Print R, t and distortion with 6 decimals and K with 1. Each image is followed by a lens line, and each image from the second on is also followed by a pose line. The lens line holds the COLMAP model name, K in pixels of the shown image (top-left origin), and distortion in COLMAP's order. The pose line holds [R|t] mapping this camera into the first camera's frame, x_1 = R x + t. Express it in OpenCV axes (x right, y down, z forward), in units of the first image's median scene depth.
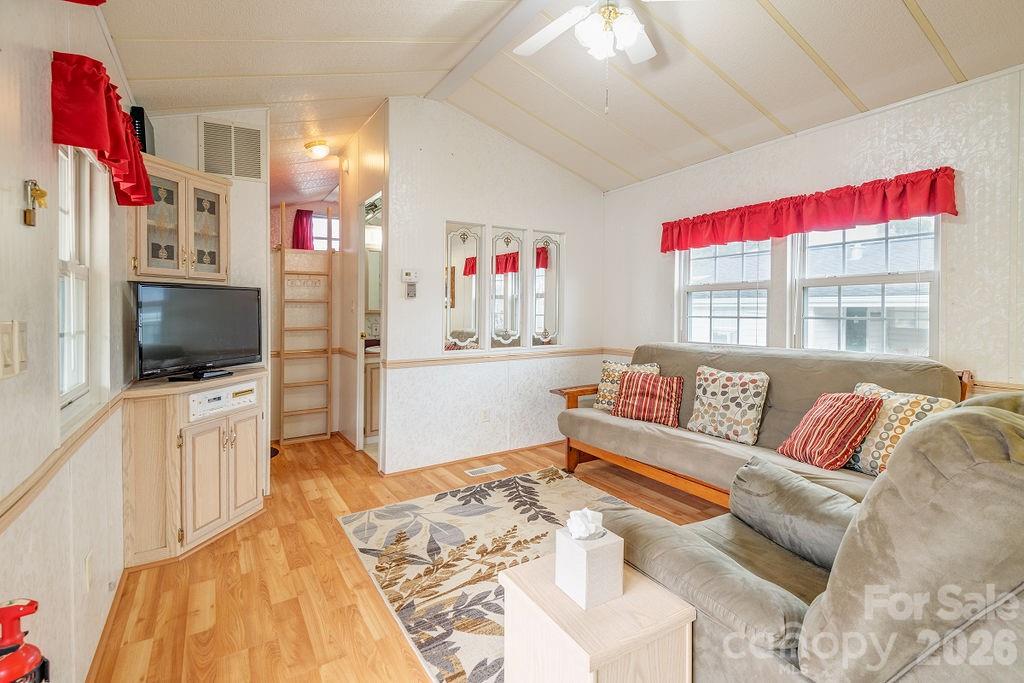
lens RADIAL K [[468.6, 0, 510.7], [0, 468.6, 310.9], [0, 0, 1]] dist [-0.015786, -0.000502]
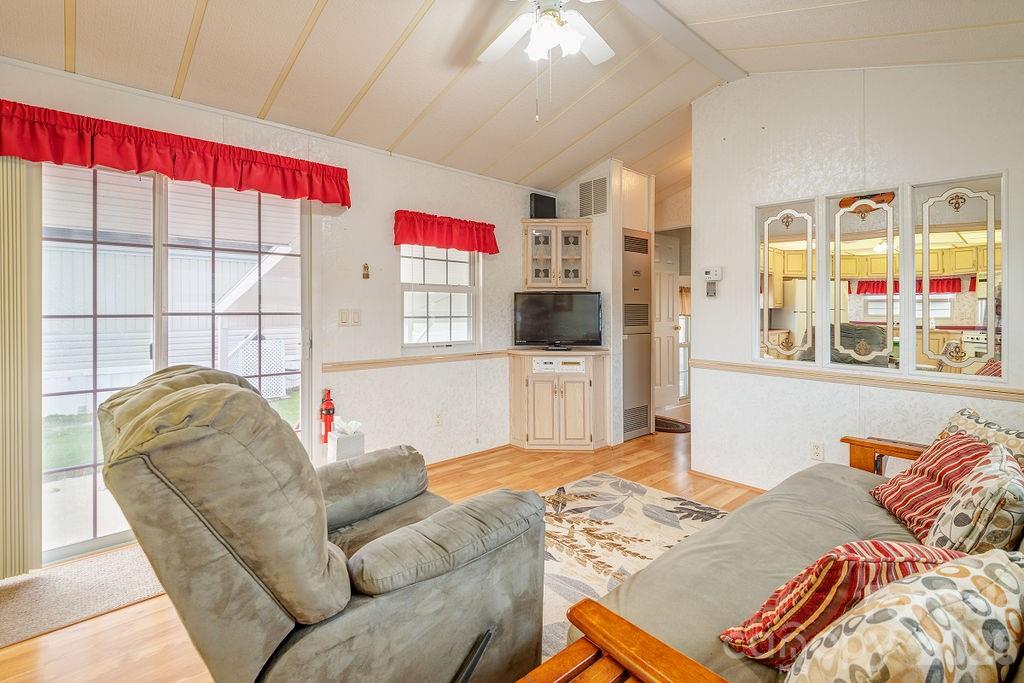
lens RADIAL K [[480.1, 0, 511.2], [0, 480.1, 302.4], [0, 0, 1]] dist [0.002963, 0.000077]
pose [[0.165269, -0.002726, -0.986245, 0.937595], [-0.010547, 0.999934, -0.004531, -0.010888], [0.986192, 0.011151, 0.165229, 0.575347]]
